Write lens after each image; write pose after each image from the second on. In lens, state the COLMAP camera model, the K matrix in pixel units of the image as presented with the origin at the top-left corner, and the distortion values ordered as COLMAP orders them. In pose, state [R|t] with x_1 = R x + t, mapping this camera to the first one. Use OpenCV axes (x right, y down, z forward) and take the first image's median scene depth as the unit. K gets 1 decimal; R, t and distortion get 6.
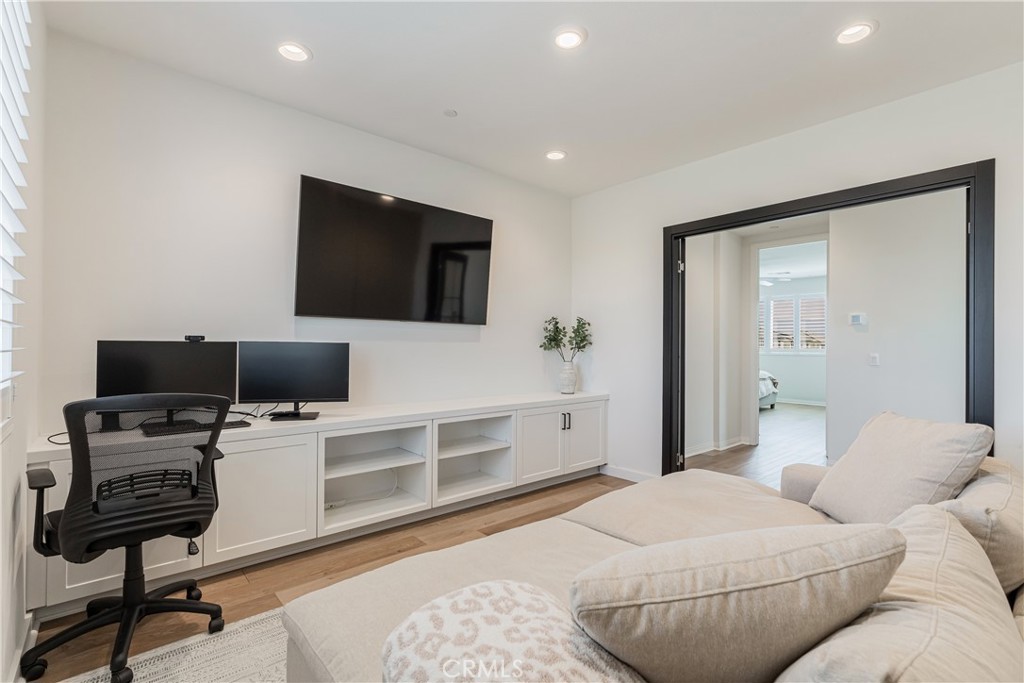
lens RADIAL K [[469.8, 0, 513.7], [0, 469.8, 343.8], [0, 0, 1]] dist [-0.010086, -0.000631]
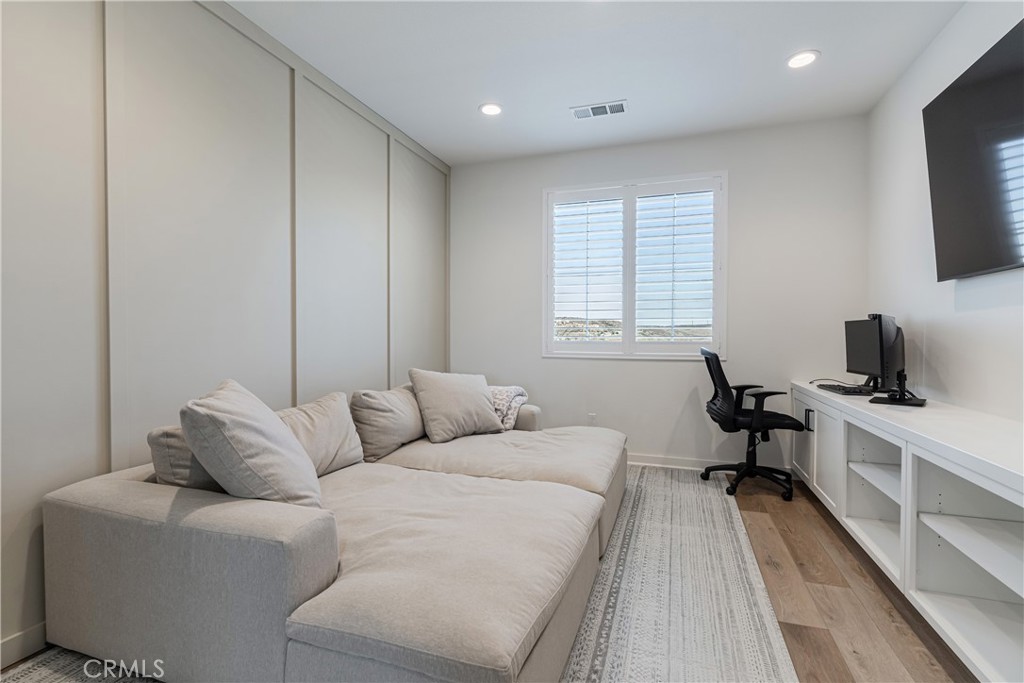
lens RADIAL K [[469.8, 0, 515.4], [0, 469.8, 340.1], [0, 0, 1]] dist [-0.010086, -0.000631]
pose [[-0.868596, -0.001662, -0.495518, 0.566809], [-0.001040, 0.999998, -0.001530, 0.042820], [0.495520, -0.000813, -0.868596, 1.365941]]
